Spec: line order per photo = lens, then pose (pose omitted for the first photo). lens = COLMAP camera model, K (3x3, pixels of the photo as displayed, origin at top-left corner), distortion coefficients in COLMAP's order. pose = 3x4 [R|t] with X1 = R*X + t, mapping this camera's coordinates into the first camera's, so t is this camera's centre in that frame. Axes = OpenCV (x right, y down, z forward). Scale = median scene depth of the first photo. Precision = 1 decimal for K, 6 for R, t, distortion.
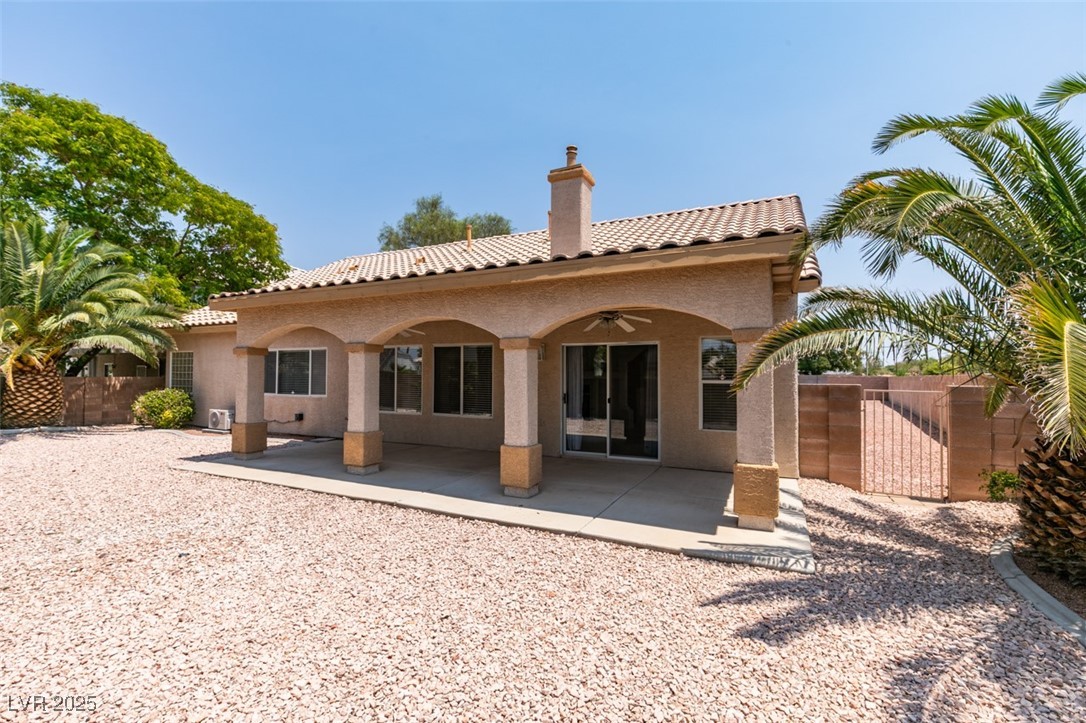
lens RADIAL K [[490.4, 0, 539.2], [0, 490.4, 362.8], [0, 0, 1]] dist [-0.000712, -0.000329]
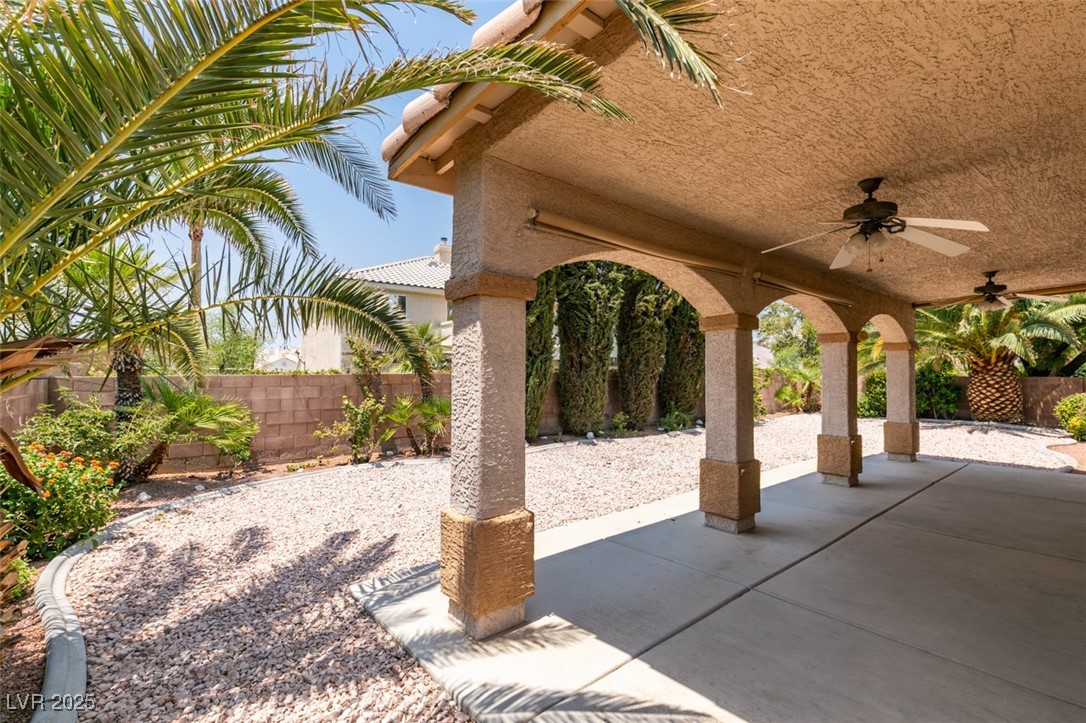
lens RADIAL K [[490.4, 0, 541.4], [0, 490.4, 366.4], [0, 0, 1]] dist [-0.000712, -0.000329]
pose [[-0.411582, -0.017781, -0.911199, 0.404722], [0.013216, 0.999588, -0.025475, 0.022121], [0.911277, -0.022528, -0.411177, 0.557544]]
